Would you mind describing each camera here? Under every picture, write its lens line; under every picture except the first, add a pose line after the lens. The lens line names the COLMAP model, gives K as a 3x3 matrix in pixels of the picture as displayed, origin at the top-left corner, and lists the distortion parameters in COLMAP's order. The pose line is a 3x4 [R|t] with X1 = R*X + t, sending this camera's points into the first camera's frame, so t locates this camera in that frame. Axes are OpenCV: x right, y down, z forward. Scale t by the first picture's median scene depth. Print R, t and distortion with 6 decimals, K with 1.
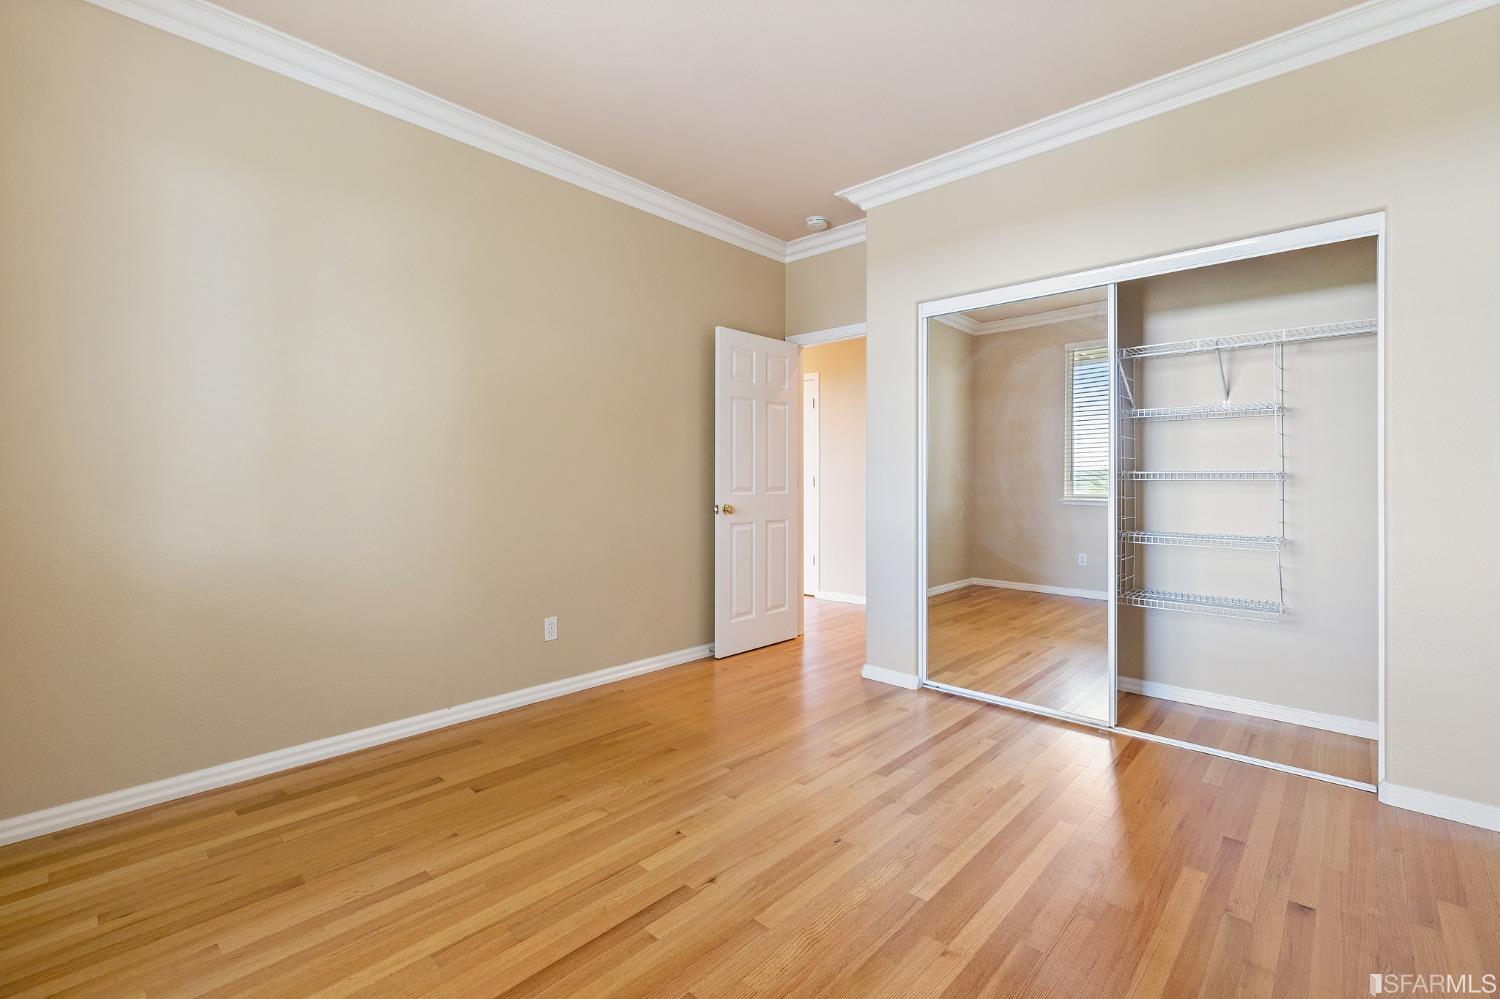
lens RADIAL K [[651.8, 0, 753.3], [0, 651.8, 485.0], [0, 0, 1]] dist [0.002905, -0.001310]
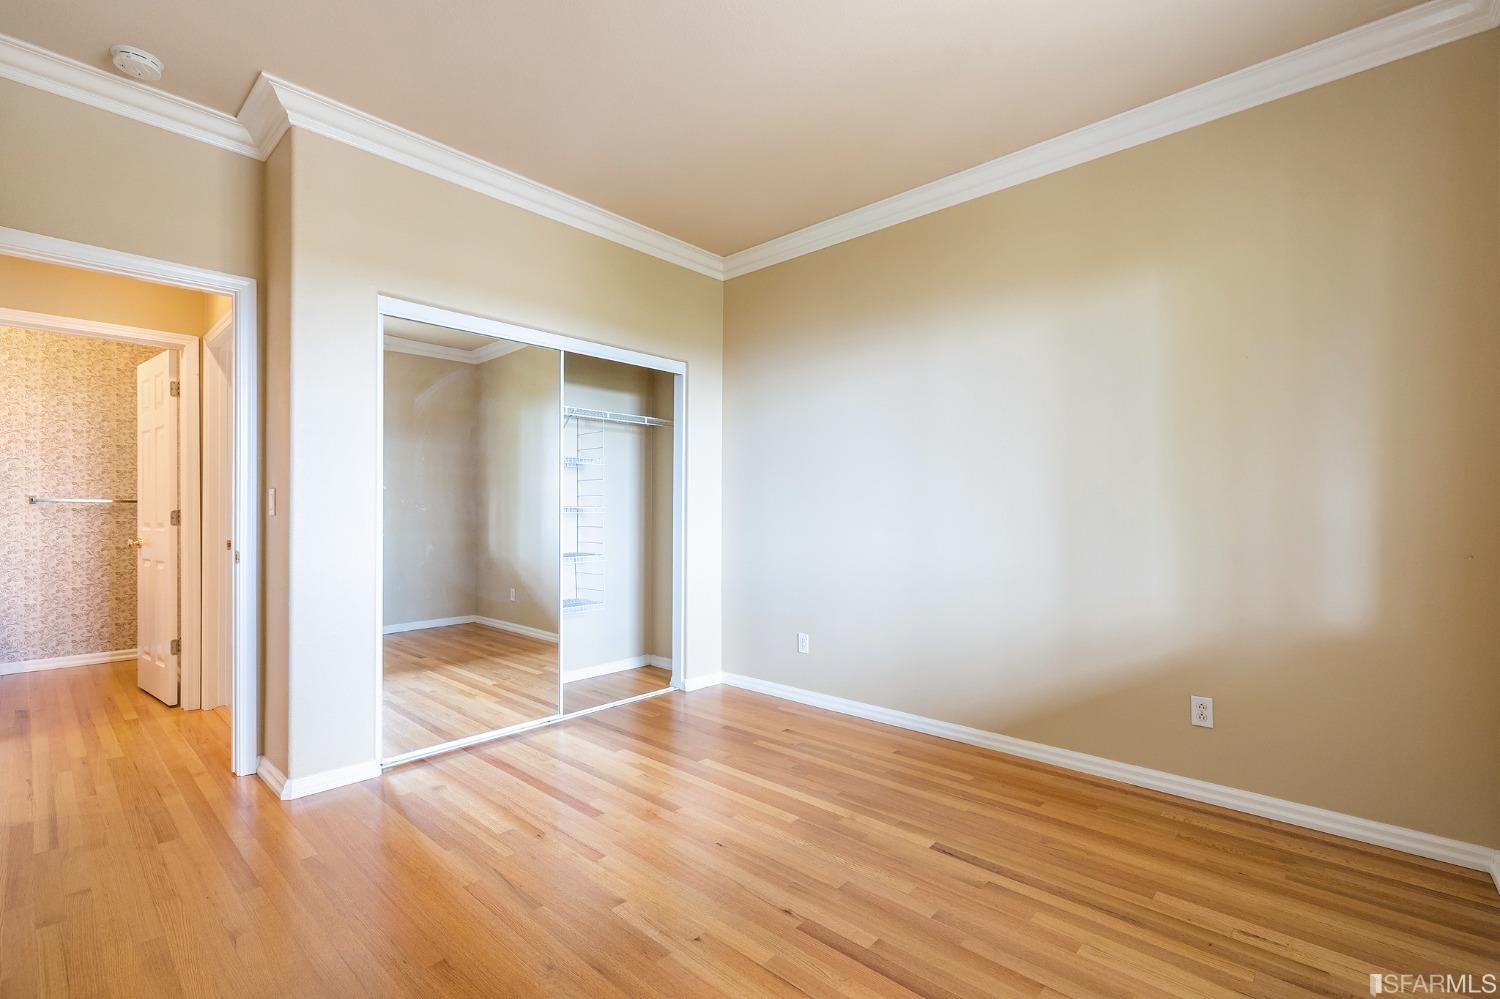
lens RADIAL K [[651.8, 0, 753.4], [0, 651.8, 510.2], [0, 0, 1]] dist [0.002905, -0.001310]
pose [[-0.000820, 0.002678, 0.999996, -0.680681], [0.006705, 0.999974, -0.002673, -0.006780], [-0.999977, 0.006703, -0.000838, 0.666427]]
